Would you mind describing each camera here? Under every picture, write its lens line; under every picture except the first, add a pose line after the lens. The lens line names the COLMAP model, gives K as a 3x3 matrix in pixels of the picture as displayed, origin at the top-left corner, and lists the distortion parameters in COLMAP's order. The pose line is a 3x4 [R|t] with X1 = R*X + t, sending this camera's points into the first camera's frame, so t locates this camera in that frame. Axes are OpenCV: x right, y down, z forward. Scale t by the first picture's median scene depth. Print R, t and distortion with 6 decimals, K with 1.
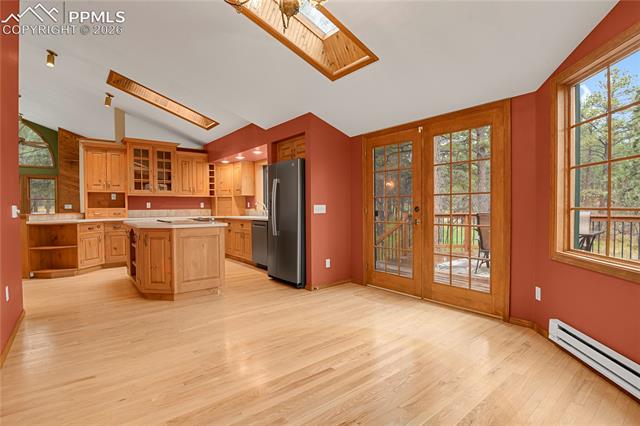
lens RADIAL K [[314.8, 0, 324.7], [0, 314.8, 214.5], [0, 0, 1]] dist [-0.023858, -0.007397]
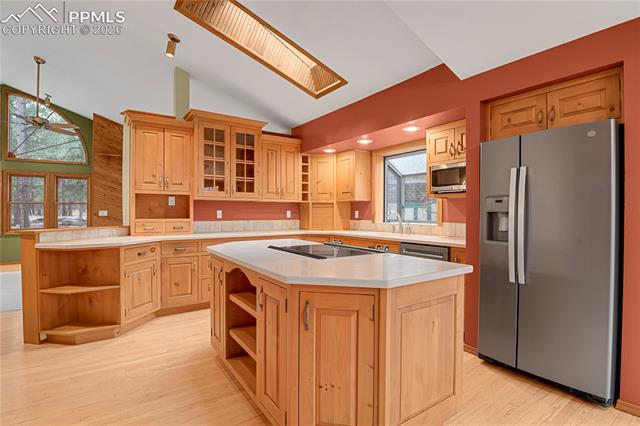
lens RADIAL K [[314.8, 0, 324.7], [0, 314.8, 214.5], [0, 0, 1]] dist [-0.023858, -0.007397]
pose [[0.997569, 0.008790, -0.069129, -0.313239], [-0.010043, 0.999791, -0.017805, -0.020832], [0.068958, 0.018456, 0.997449, 0.366567]]
